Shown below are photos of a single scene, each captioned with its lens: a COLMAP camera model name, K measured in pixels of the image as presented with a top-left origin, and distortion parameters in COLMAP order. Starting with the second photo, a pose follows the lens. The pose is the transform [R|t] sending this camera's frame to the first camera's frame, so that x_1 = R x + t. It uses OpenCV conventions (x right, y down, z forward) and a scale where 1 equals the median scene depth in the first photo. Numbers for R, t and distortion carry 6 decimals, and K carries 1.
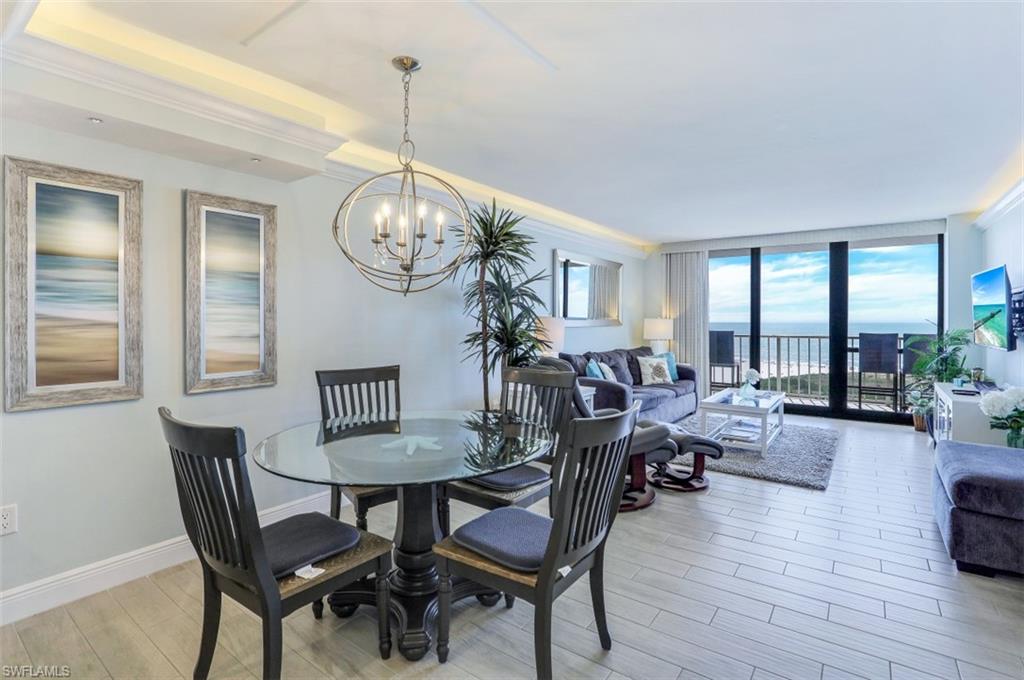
lens RADIAL K [[483.0, 0, 506.8], [0, 483.0, 325.2], [0, 0, 1]] dist [0.009588, 0.000015]
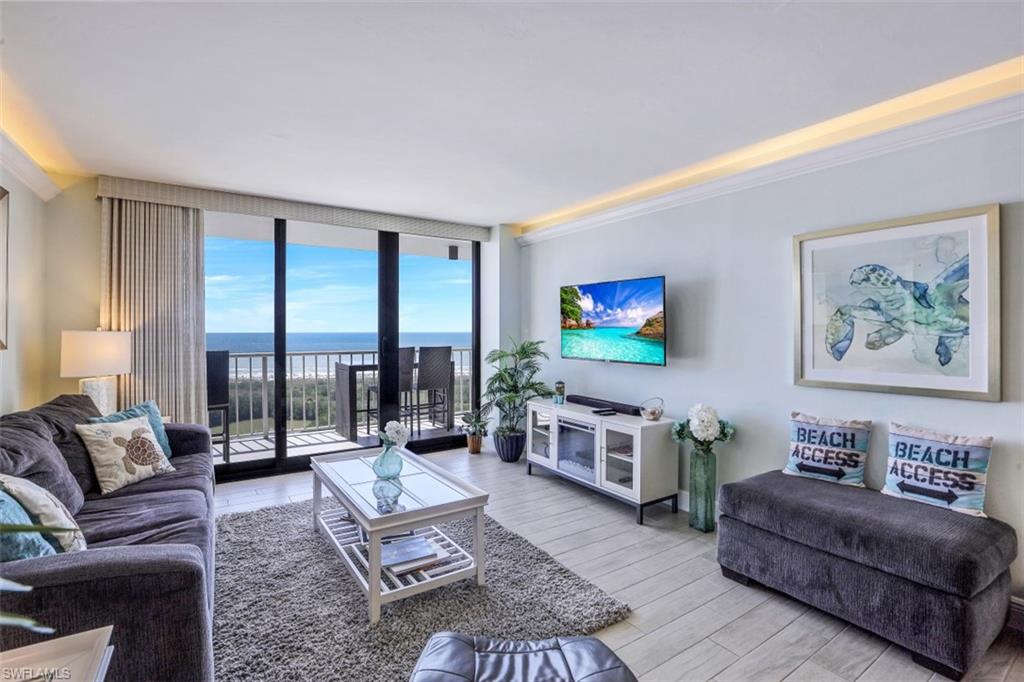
lens RADIAL K [[483.0, 0, 512.7], [0, 483.0, 330.0], [0, 0, 1]] dist [0.009588, 0.000015]
pose [[0.337751, -0.004090, 0.941227, 0.006590], [0.009743, 0.999952, 0.000849, -0.013484], [-0.941185, 0.008884, 0.337775, 0.521290]]
